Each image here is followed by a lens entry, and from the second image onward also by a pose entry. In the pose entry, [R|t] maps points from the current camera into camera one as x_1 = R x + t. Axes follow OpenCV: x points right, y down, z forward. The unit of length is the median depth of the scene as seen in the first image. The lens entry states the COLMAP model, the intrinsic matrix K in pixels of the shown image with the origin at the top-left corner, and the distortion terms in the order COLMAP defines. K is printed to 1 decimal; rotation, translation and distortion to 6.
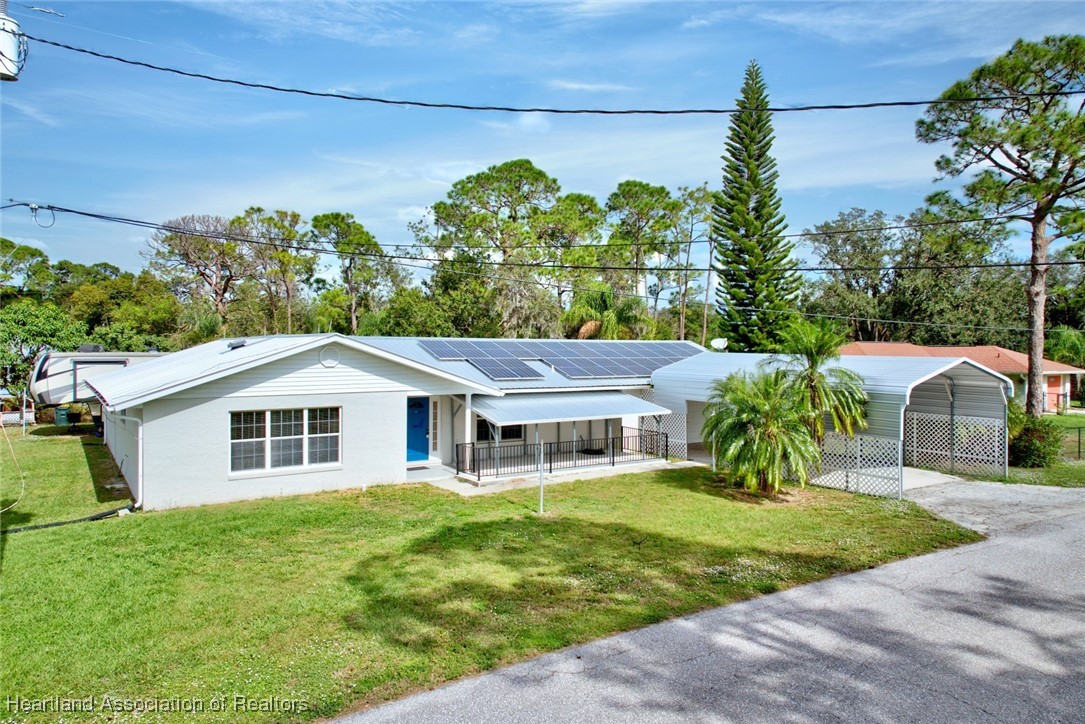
lens RADIAL K [[719.8, 0, 542.5], [0, 719.8, 362.0], [0, 0, 1]] dist [0.066532, -0.036307]
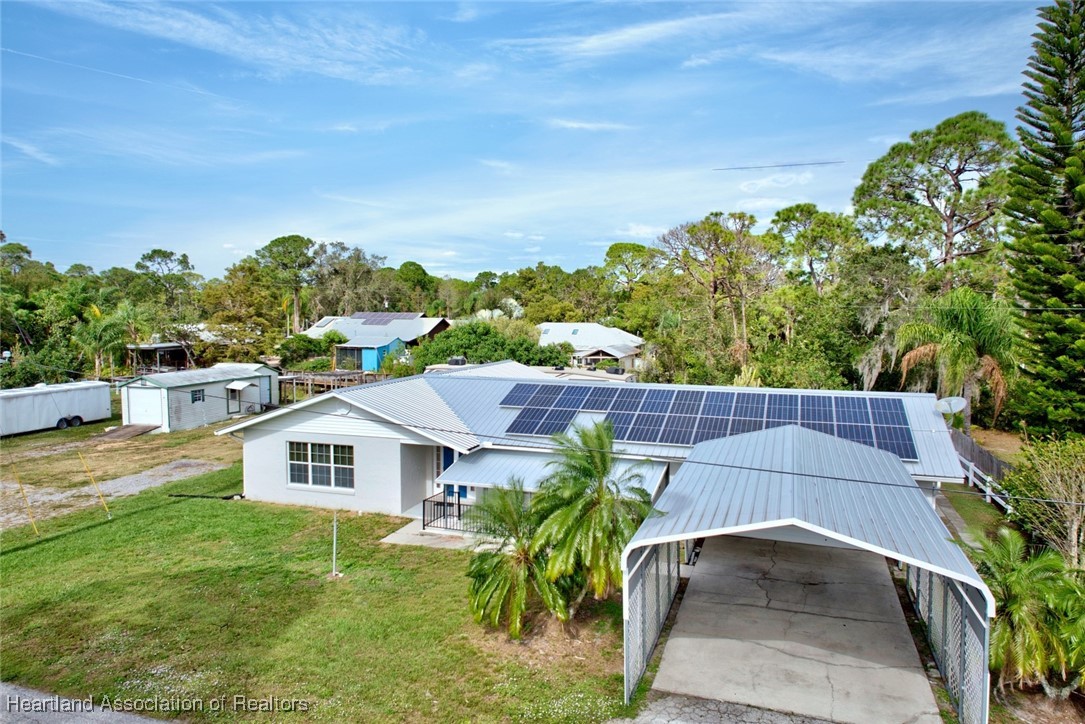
lens RADIAL K [[719.8, 0, 542.5], [0, 719.8, 362.0], [0, 0, 1]] dist [0.066532, -0.036307]
pose [[0.605874, 0.055117, -0.793649, 0.985011], [-0.015483, 0.998225, 0.057504, -0.174457], [0.795410, -0.022552, 0.605652, 0.535607]]
